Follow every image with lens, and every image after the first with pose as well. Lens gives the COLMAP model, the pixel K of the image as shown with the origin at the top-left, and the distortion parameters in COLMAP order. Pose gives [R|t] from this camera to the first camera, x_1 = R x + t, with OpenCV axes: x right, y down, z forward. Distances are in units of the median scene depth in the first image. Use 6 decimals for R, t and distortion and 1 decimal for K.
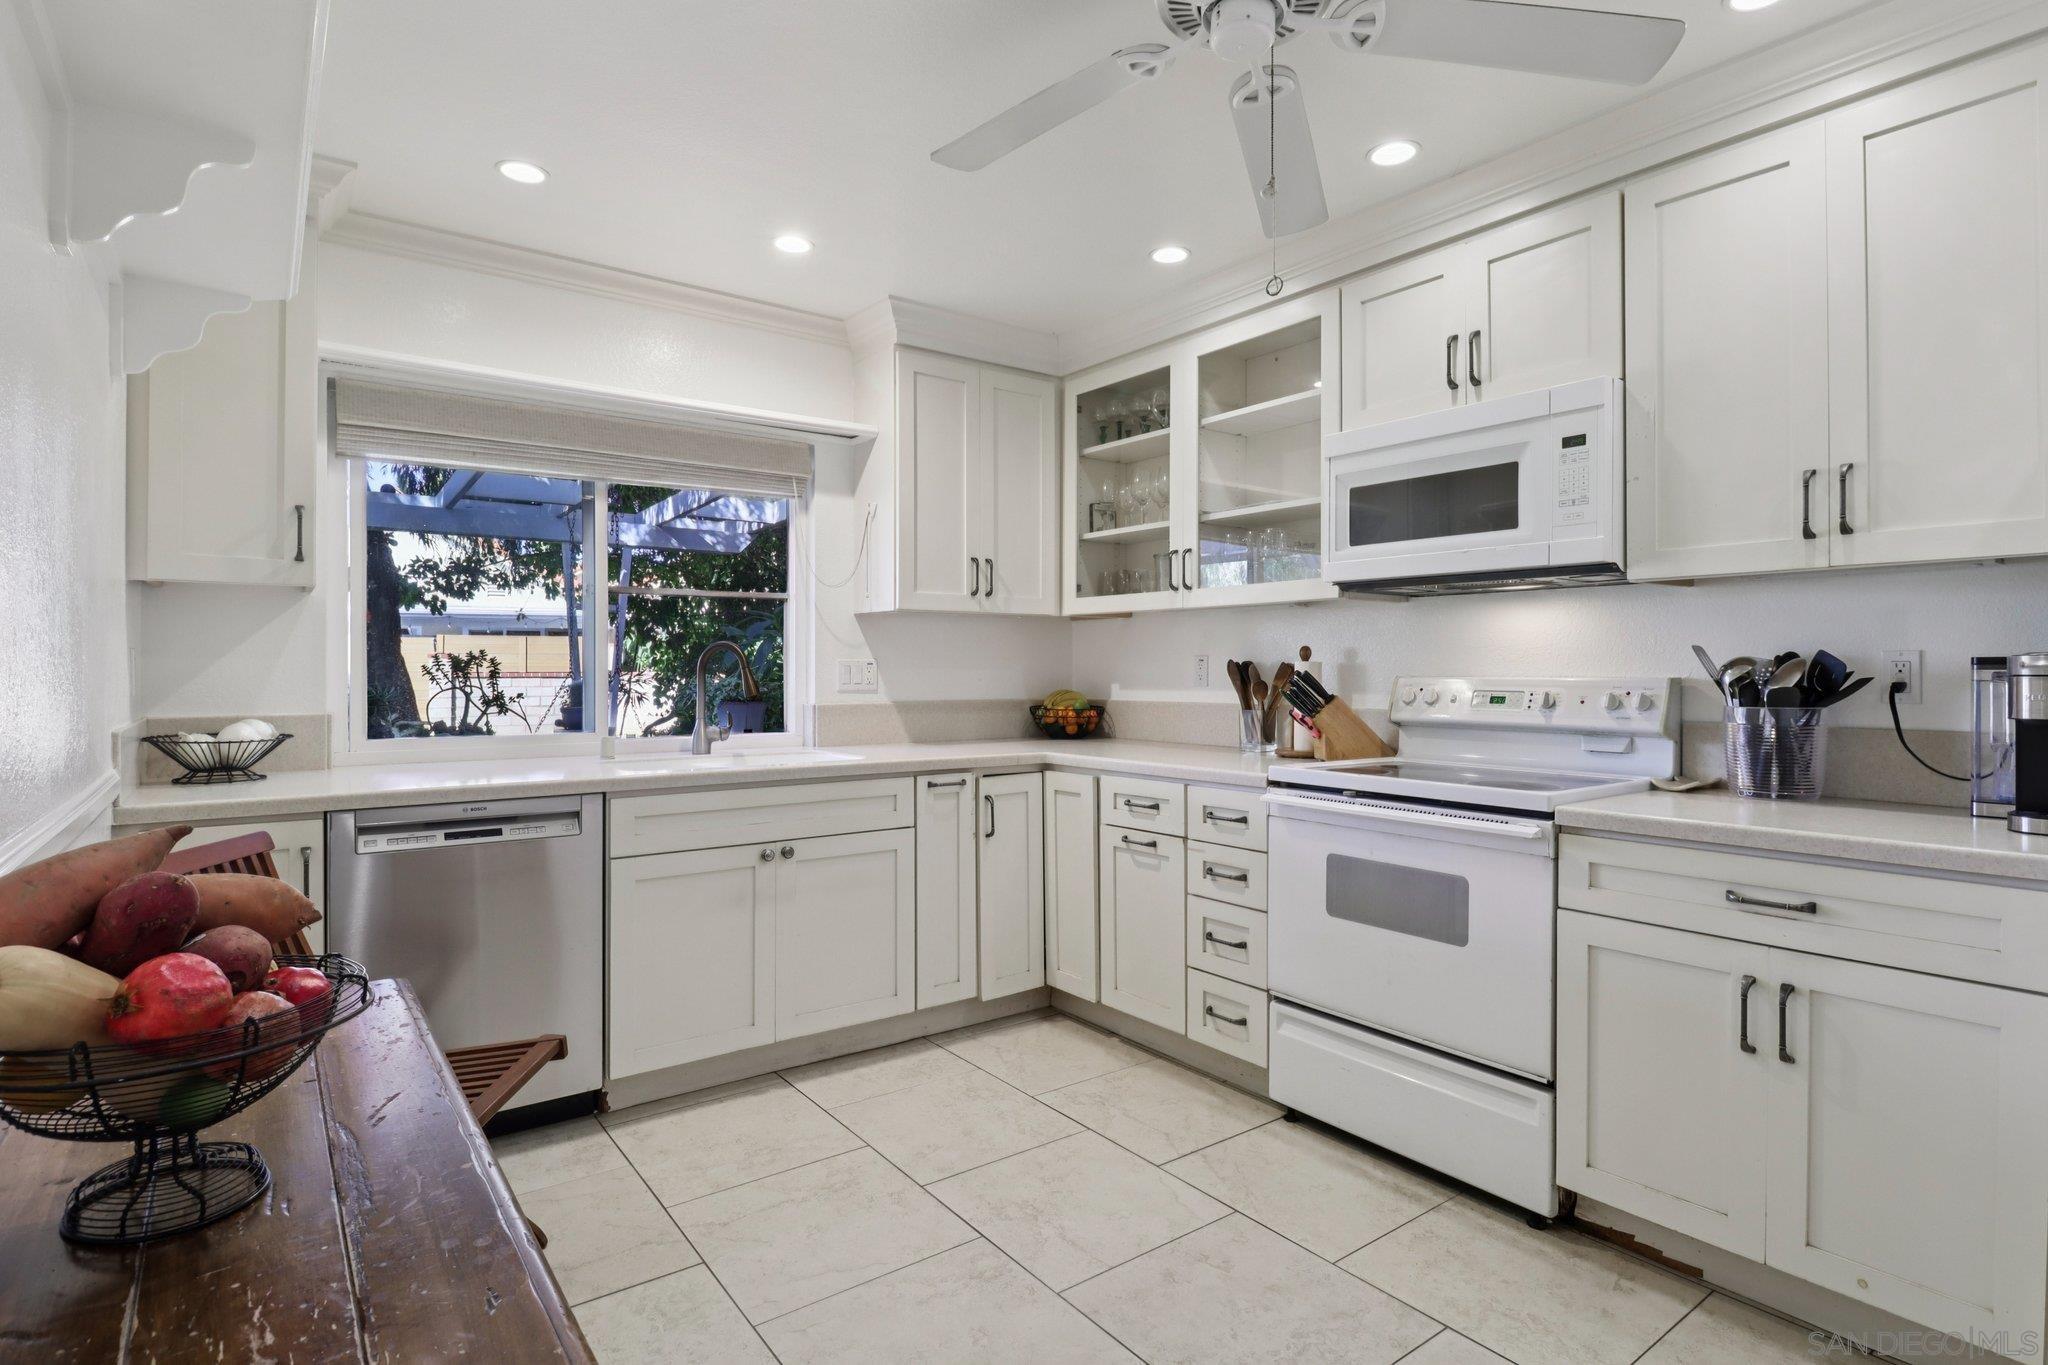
lens RADIAL K [[1030.5, 0, 1030.3], [0, 1030.5, 669.6], [0, 0, 1]] dist [-0.006089, -0.003334]
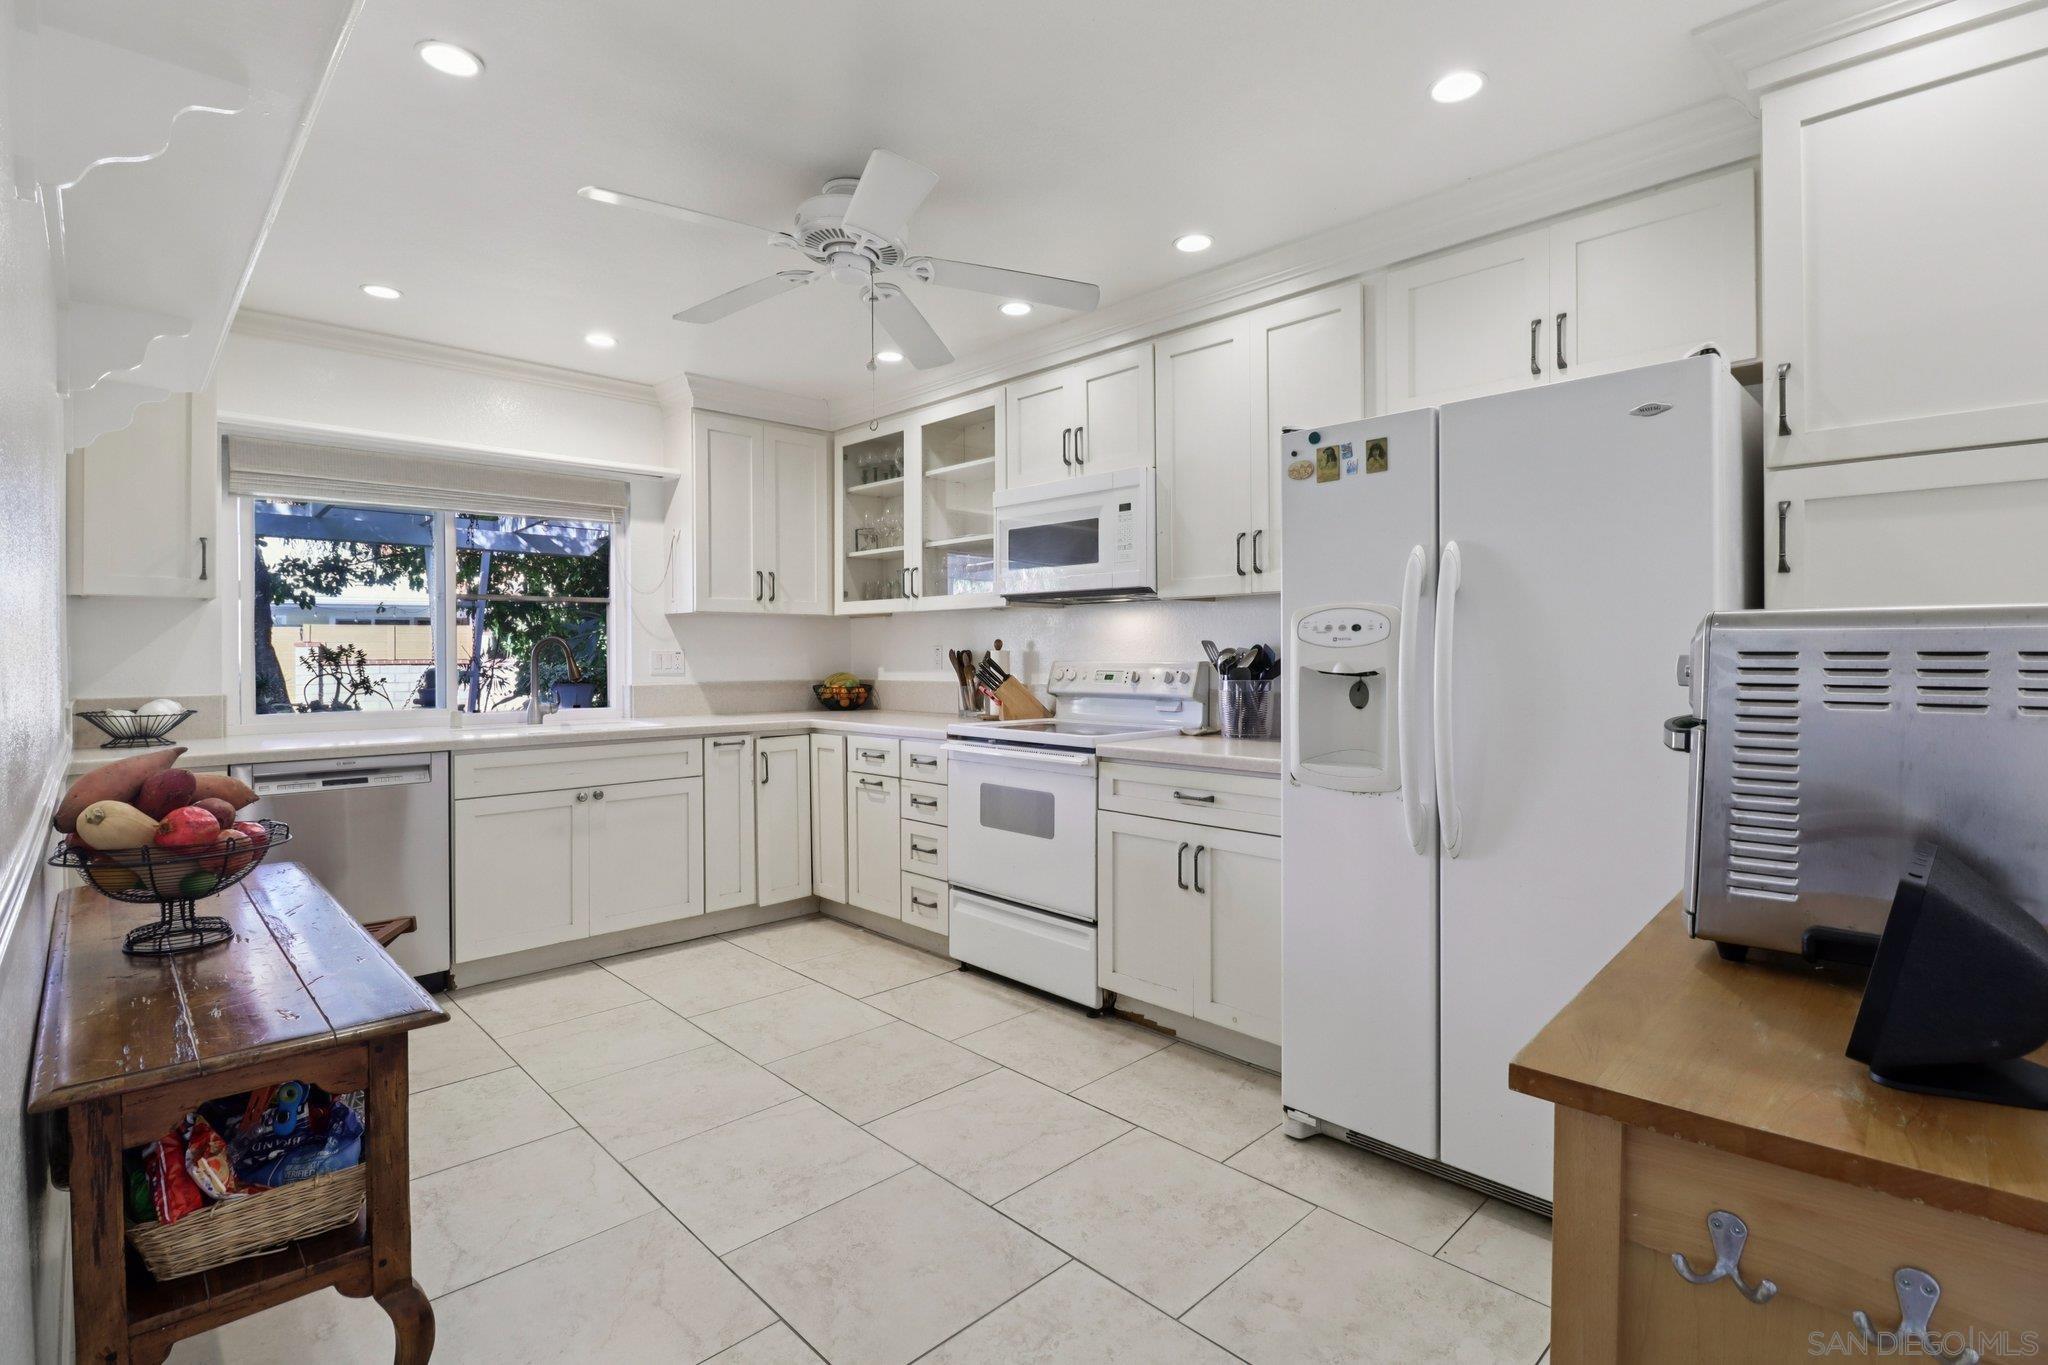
lens RADIAL K [[957.1, 0, 1038.9], [0, 957.1, 655.5], [0, 0, 1]] dist [-0.007800, -0.005520]
pose [[0.990605, -0.004833, 0.136672, 0.172237], [0.004521, 0.999986, 0.002599, -0.004861], [-0.136683, -0.001957, 0.990613, -0.326836]]
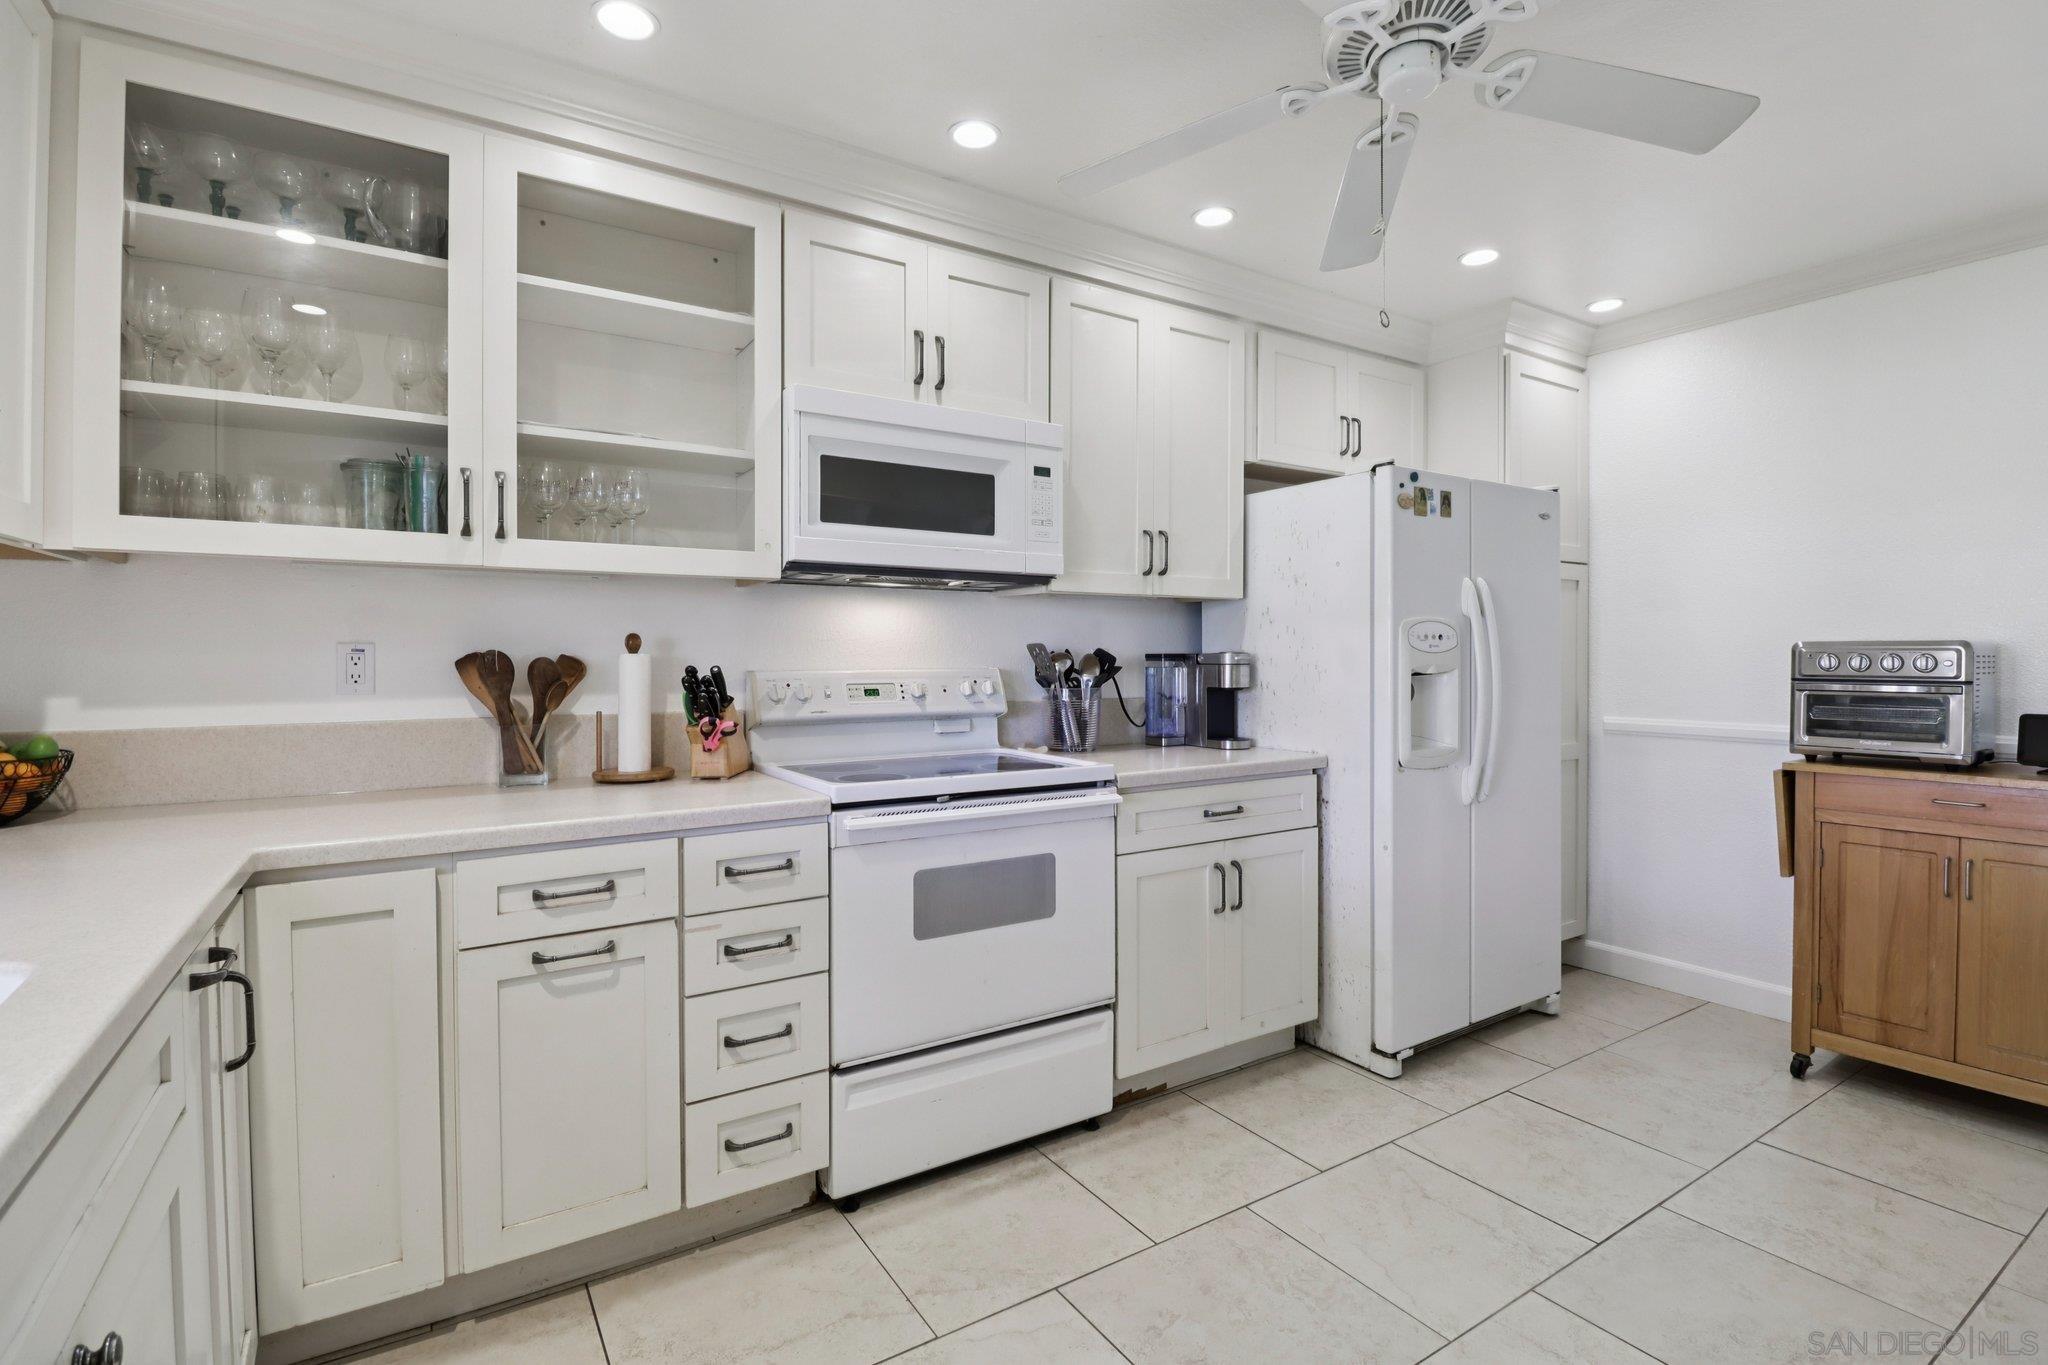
lens RADIAL K [[957.1, 0, 1031.4], [0, 957.1, 661.9], [0, 0, 1]] dist [-0.007800, -0.005520]
pose [[0.071218, -0.008565, 0.997424, -0.485812], [0.002545, 0.999961, 0.008405, -0.008500], [-0.997458, 0.001939, 0.071237, 0.778536]]
